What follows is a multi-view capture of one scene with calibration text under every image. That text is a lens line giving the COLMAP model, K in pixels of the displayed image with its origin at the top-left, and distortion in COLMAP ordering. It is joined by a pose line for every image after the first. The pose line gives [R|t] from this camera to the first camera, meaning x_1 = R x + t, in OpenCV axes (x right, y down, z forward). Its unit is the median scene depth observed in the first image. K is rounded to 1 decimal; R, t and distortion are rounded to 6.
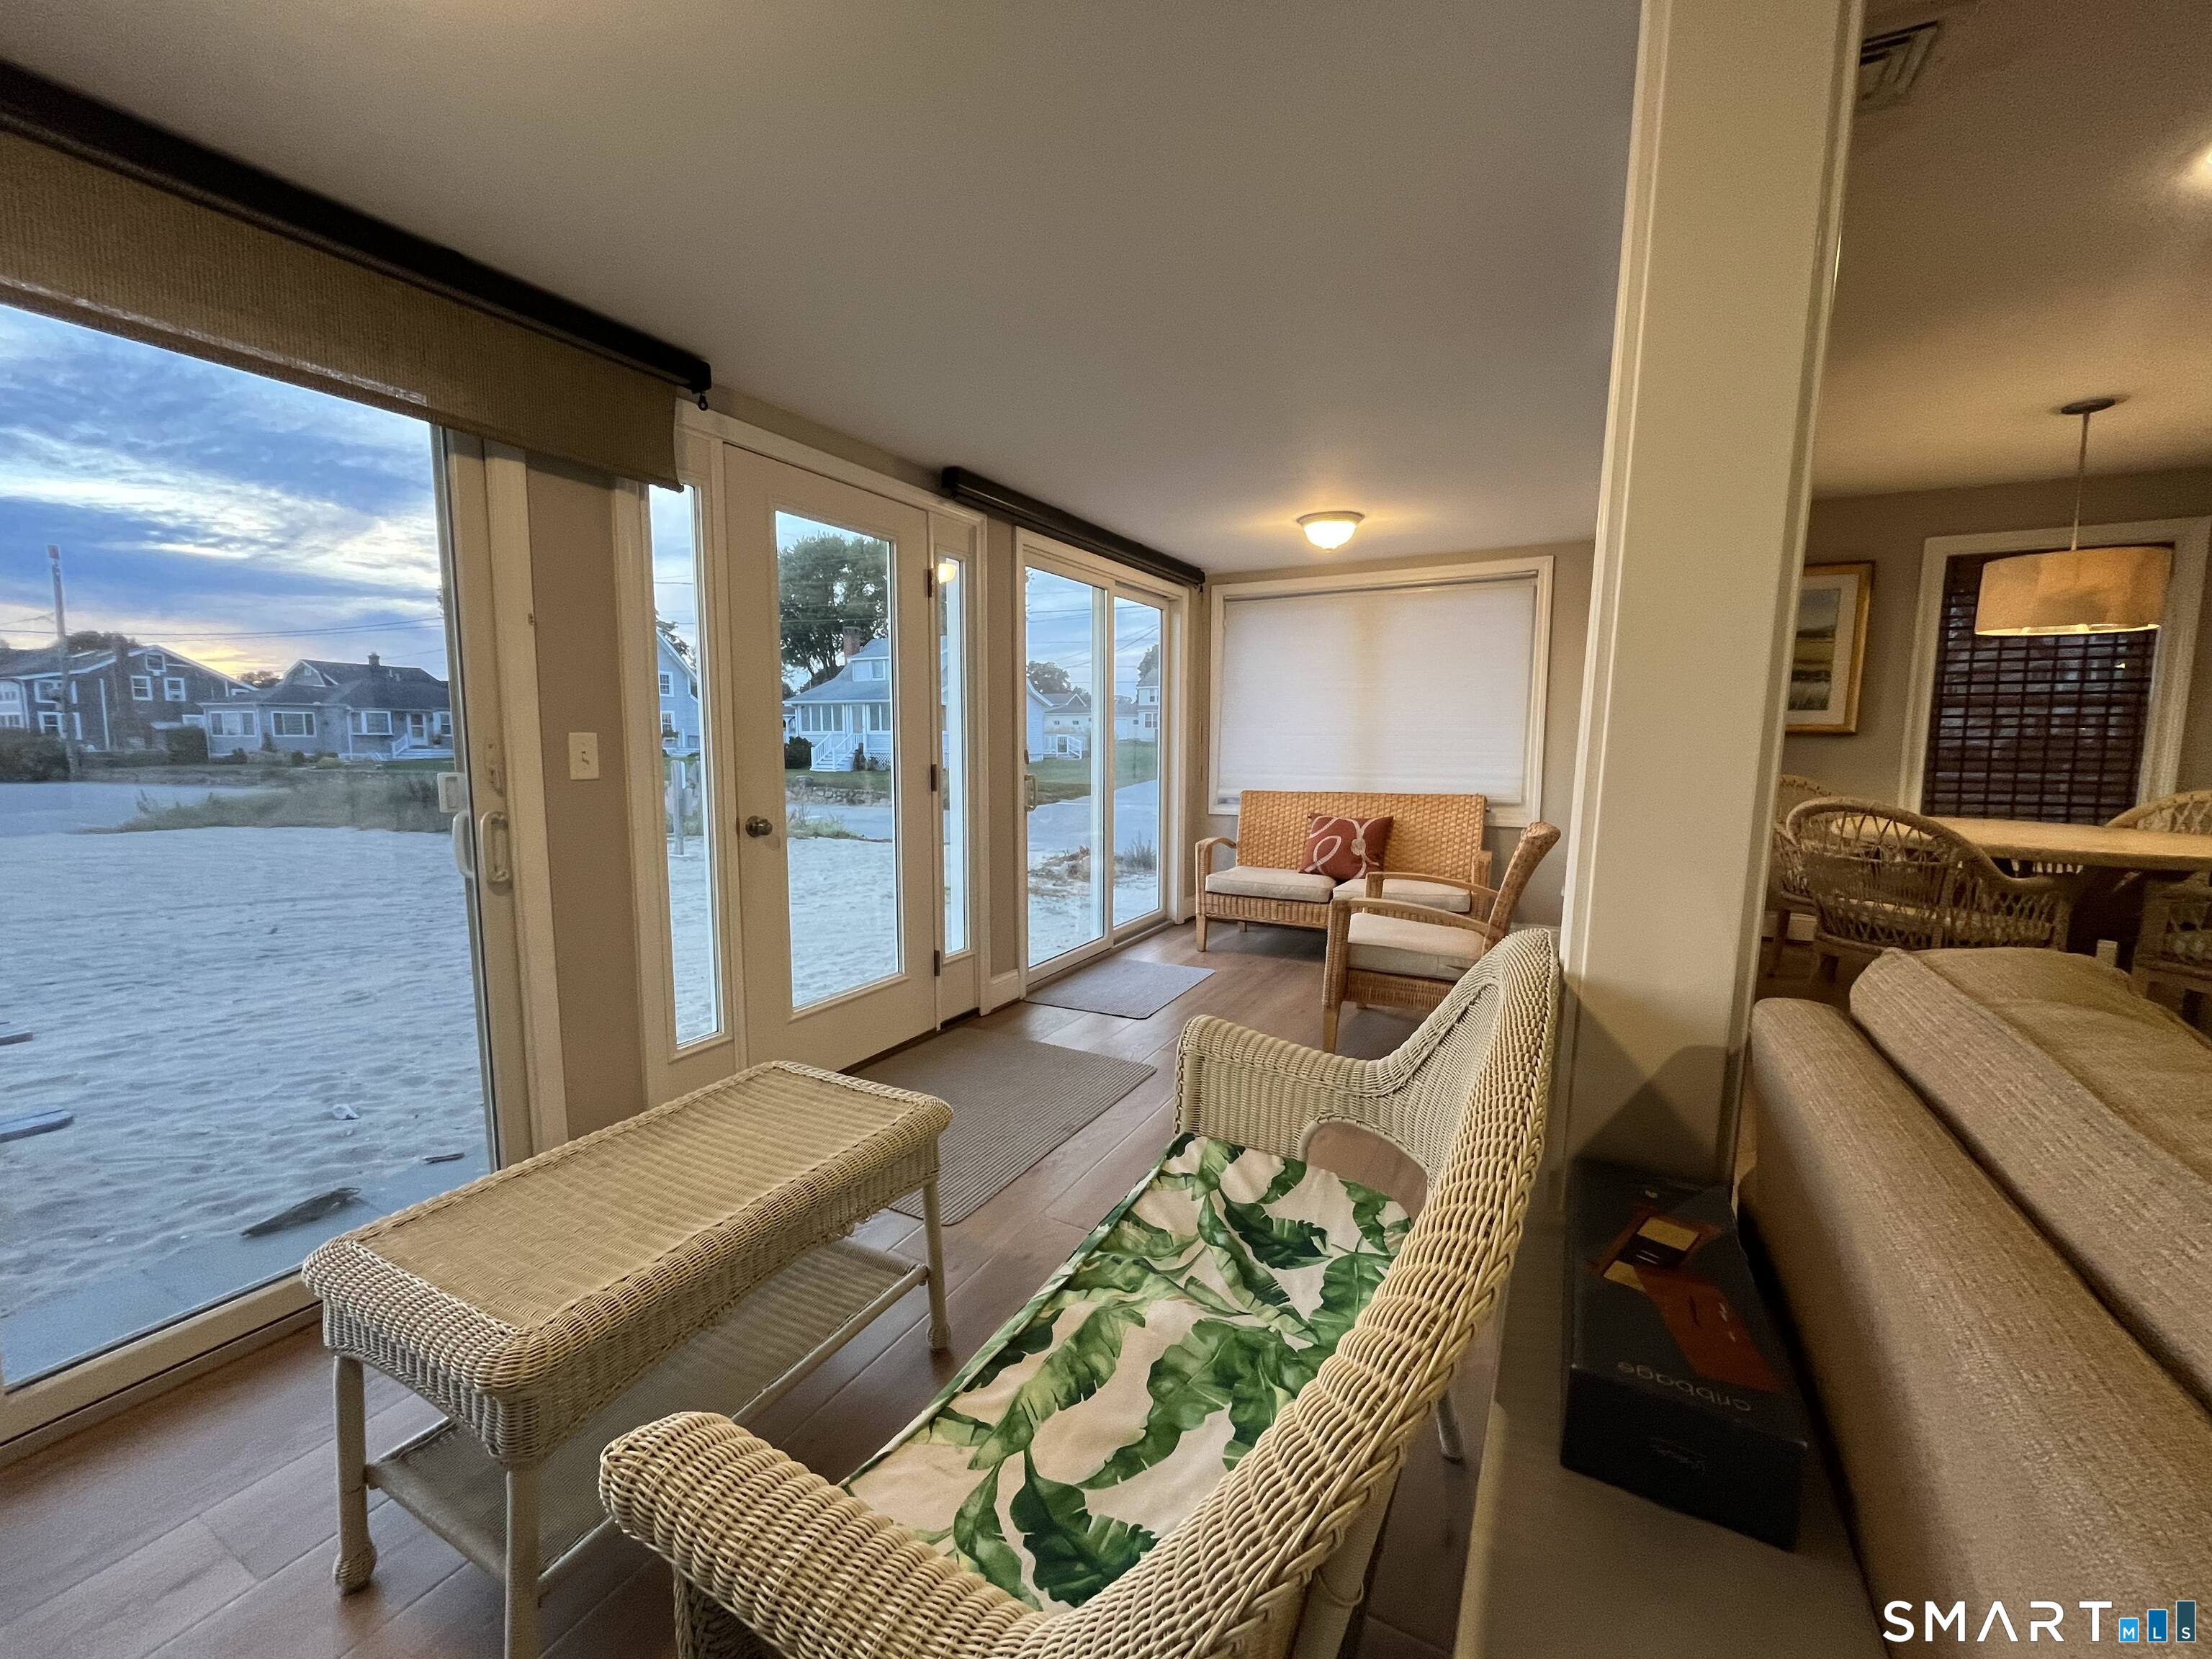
lens RADIAL K [[891.5, 0, 1106.9], [0, 891.5, 835.7], [0, 0, 1]] dist [-0.002598, -0.000502]
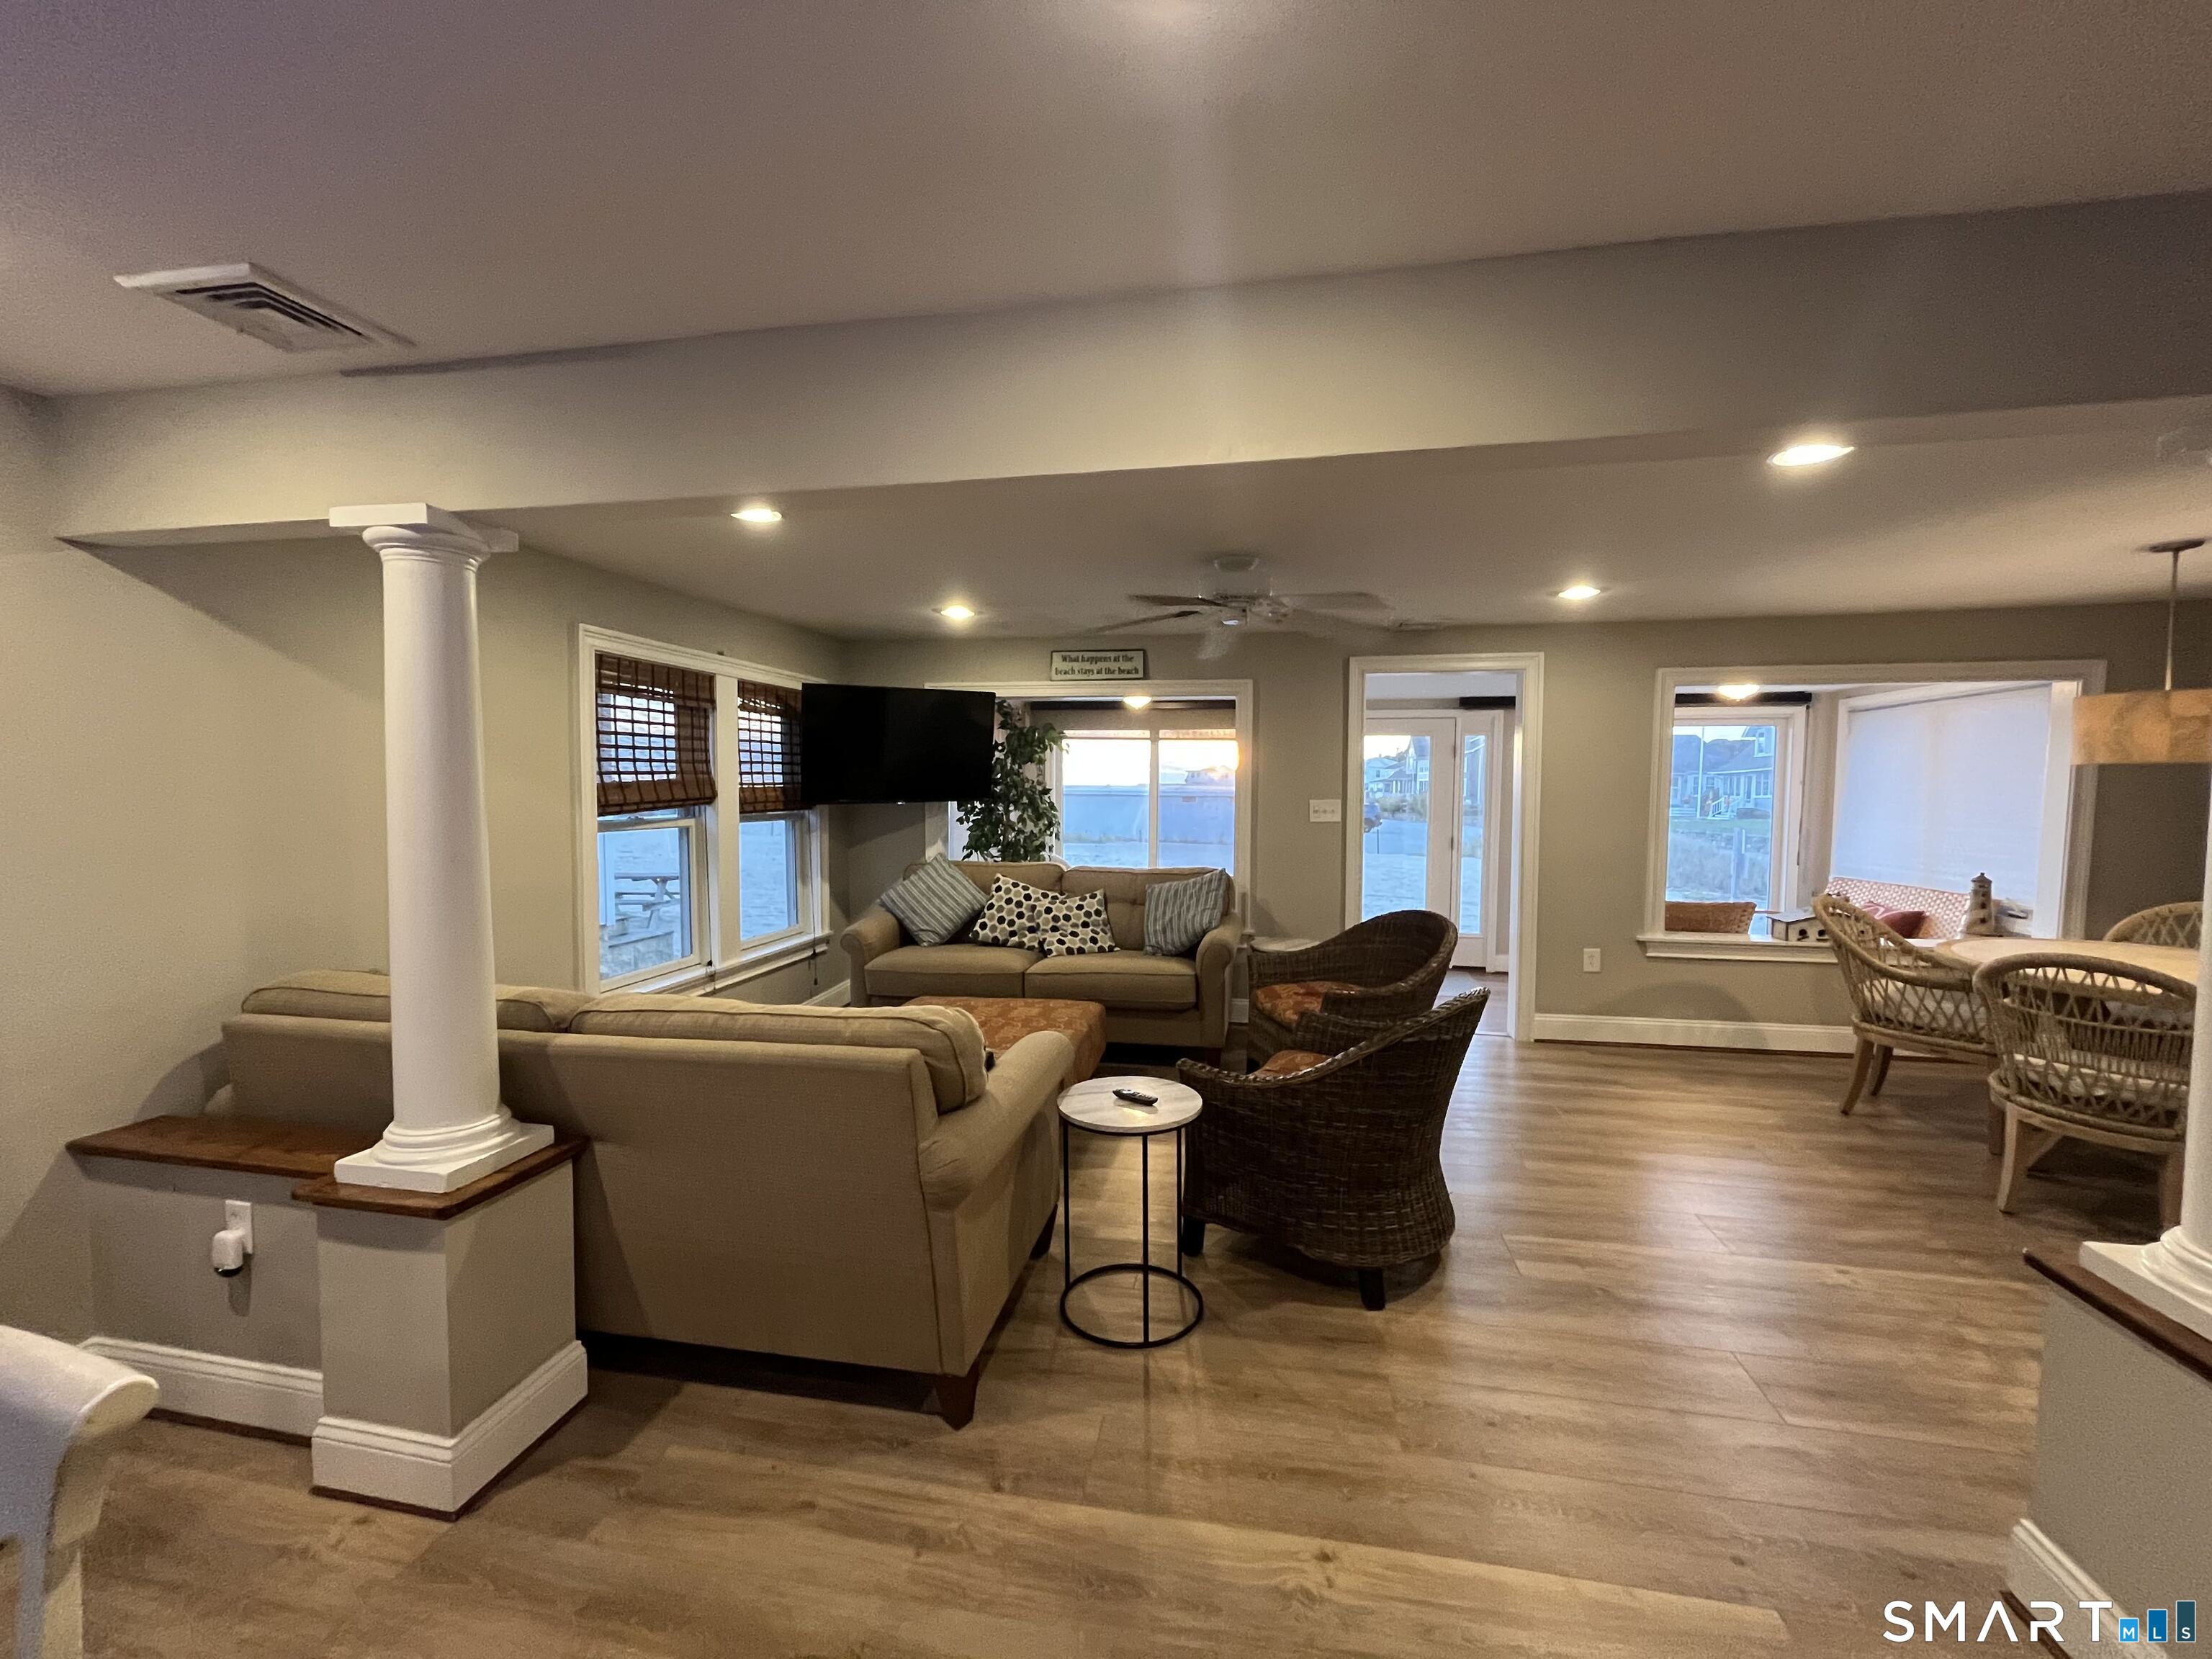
lens RADIAL K [[891.5, 0, 1105.2], [0, 891.5, 837.0], [0, 0, 1]] dist [-0.002598, -0.000502]
pose [[0.295248, 0.053222, -0.953937, 1.251232], [-0.112873, 0.993398, 0.020488, -0.024957], [0.948730, 0.101624, 0.299307, -0.313699]]
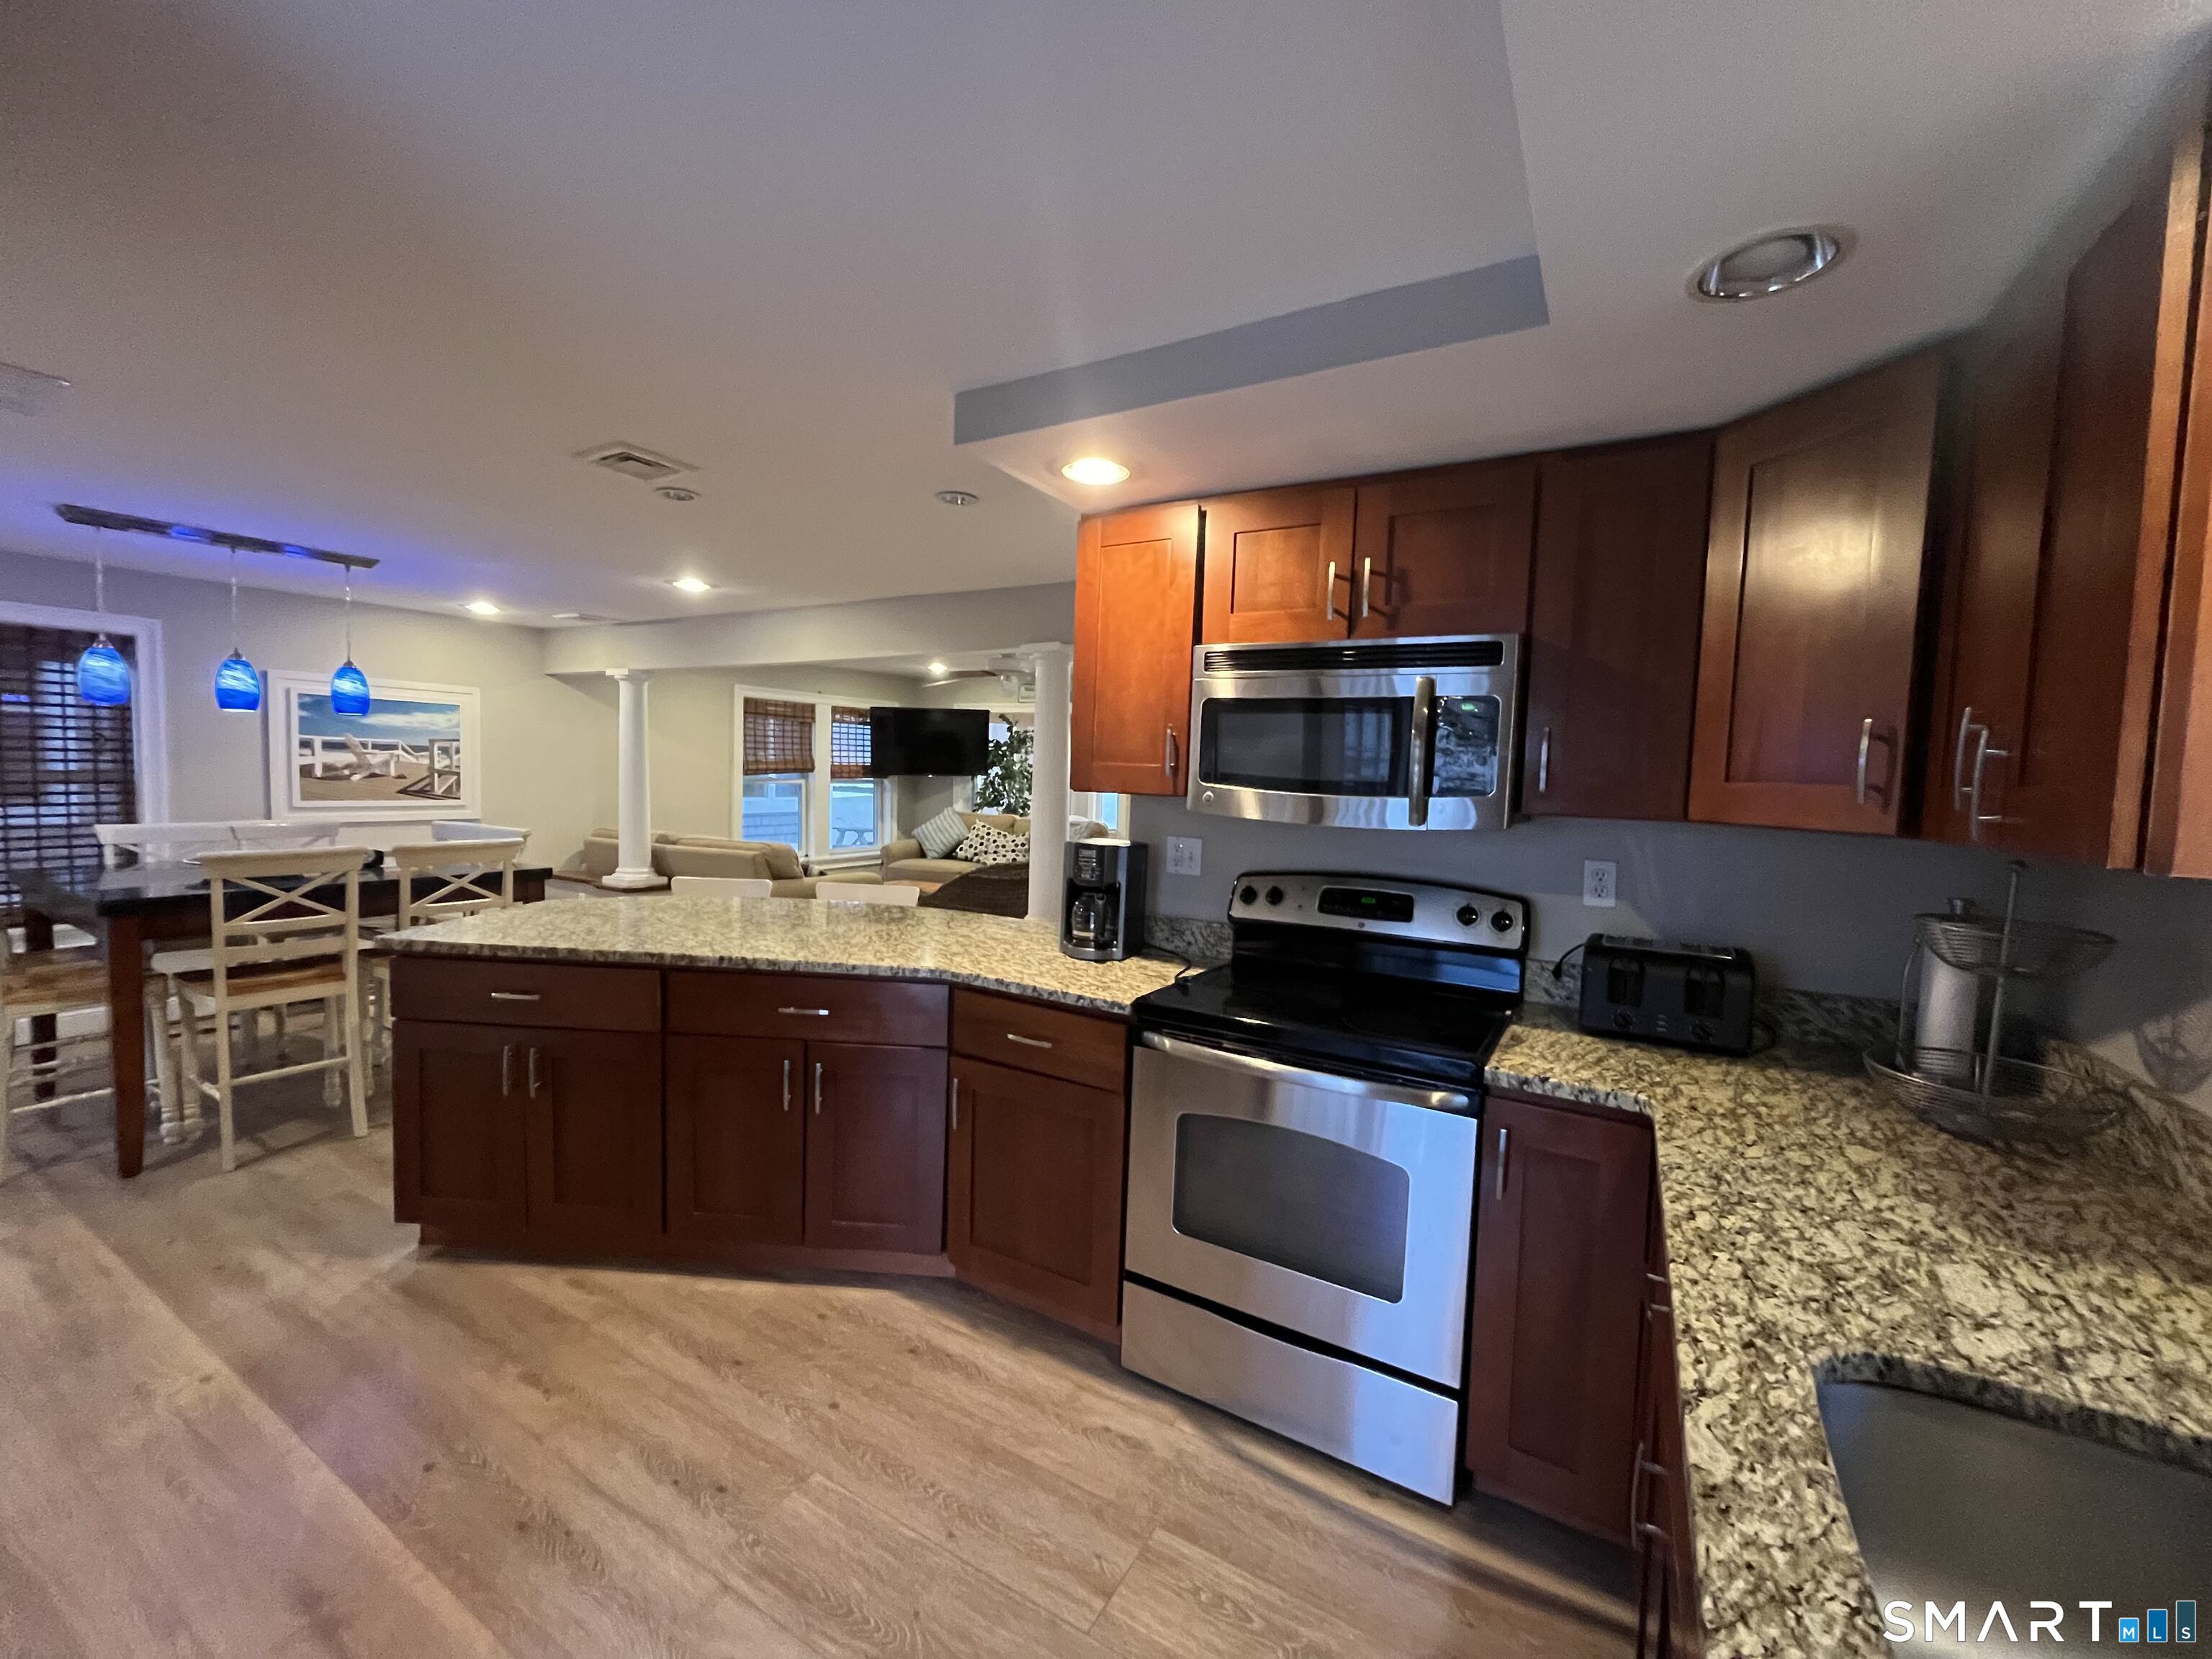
lens RADIAL K [[891.5, 0, 1099.4], [0, 891.5, 832.0], [0, 0, 1]] dist [-0.002598, -0.000502]
pose [[-0.046524, 0.063825, -0.996876, 2.034817], [-0.142289, 0.987357, 0.069856, -0.085341], [0.988731, 0.145094, -0.036854, 0.254645]]
